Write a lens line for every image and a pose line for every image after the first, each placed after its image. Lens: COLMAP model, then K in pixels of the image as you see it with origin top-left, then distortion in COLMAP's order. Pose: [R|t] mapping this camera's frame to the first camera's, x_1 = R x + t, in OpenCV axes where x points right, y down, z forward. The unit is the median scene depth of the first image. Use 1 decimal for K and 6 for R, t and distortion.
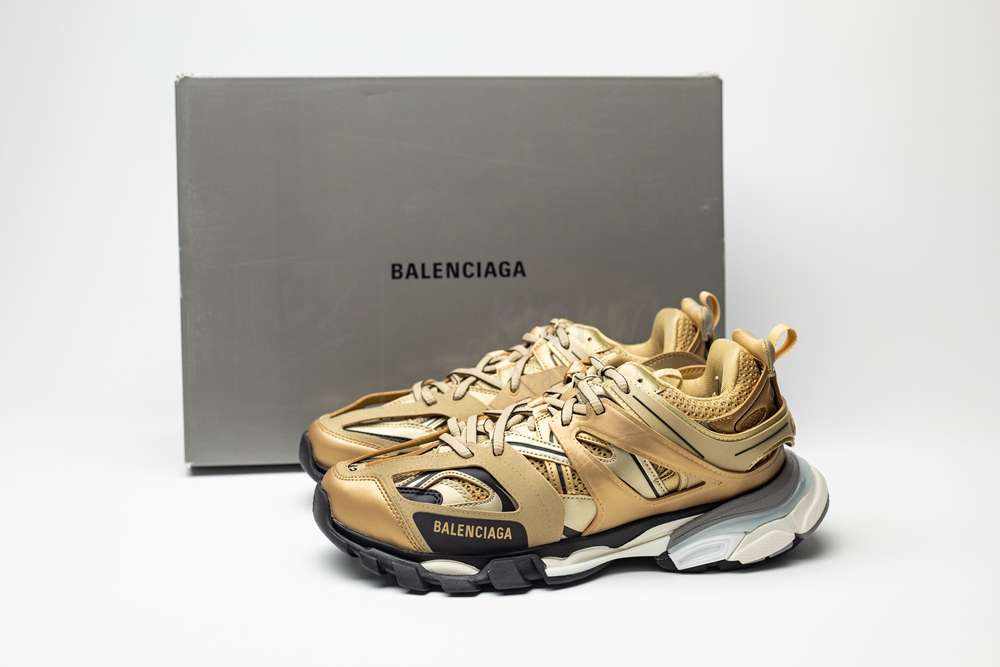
lens RADIAL K [[1502.4, 0, 500.0], [0, 1502.4, 333.5], [0, 0, 1]] dist [-0.043710, 0.020584]
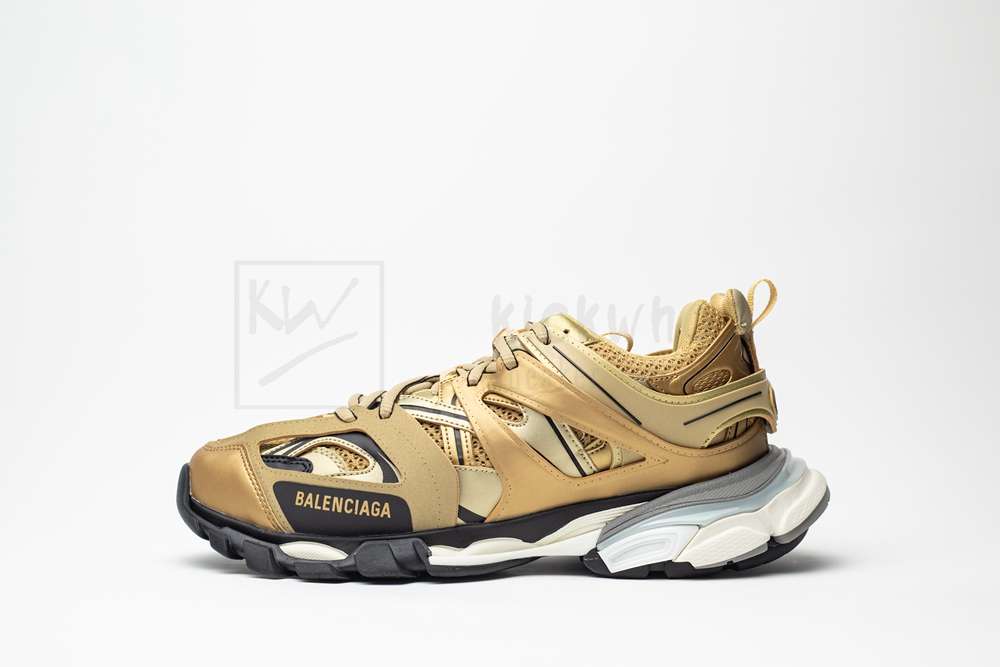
lens RADIAL K [[1502.4, 0, 500.0], [0, 1502.4, 333.5], [0, 0, 1]] dist [-0.043710, 0.020584]
pose [[0.981739, -0.005459, -0.190156, 0.213278], [-0.030809, 0.981830, -0.187247, 0.185564], [0.187723, 0.189686, 0.963732, 0.223509]]
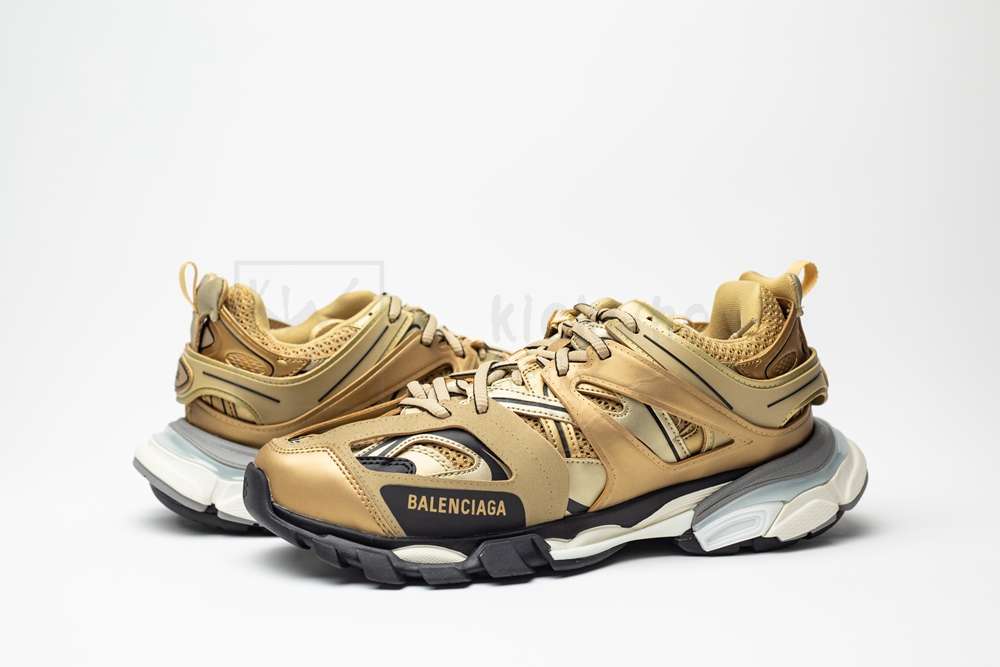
lens RADIAL K [[1502.4, 0, 500.0], [0, 1502.4, 333.5], [0, 0, 1]] dist [-0.043710, 0.020584]
pose [[0.991467, -0.024466, 0.128038, -0.092834], [0.037219, 0.994473, -0.098179, 0.117595], [-0.124928, 0.102106, 0.986898, 0.207915]]
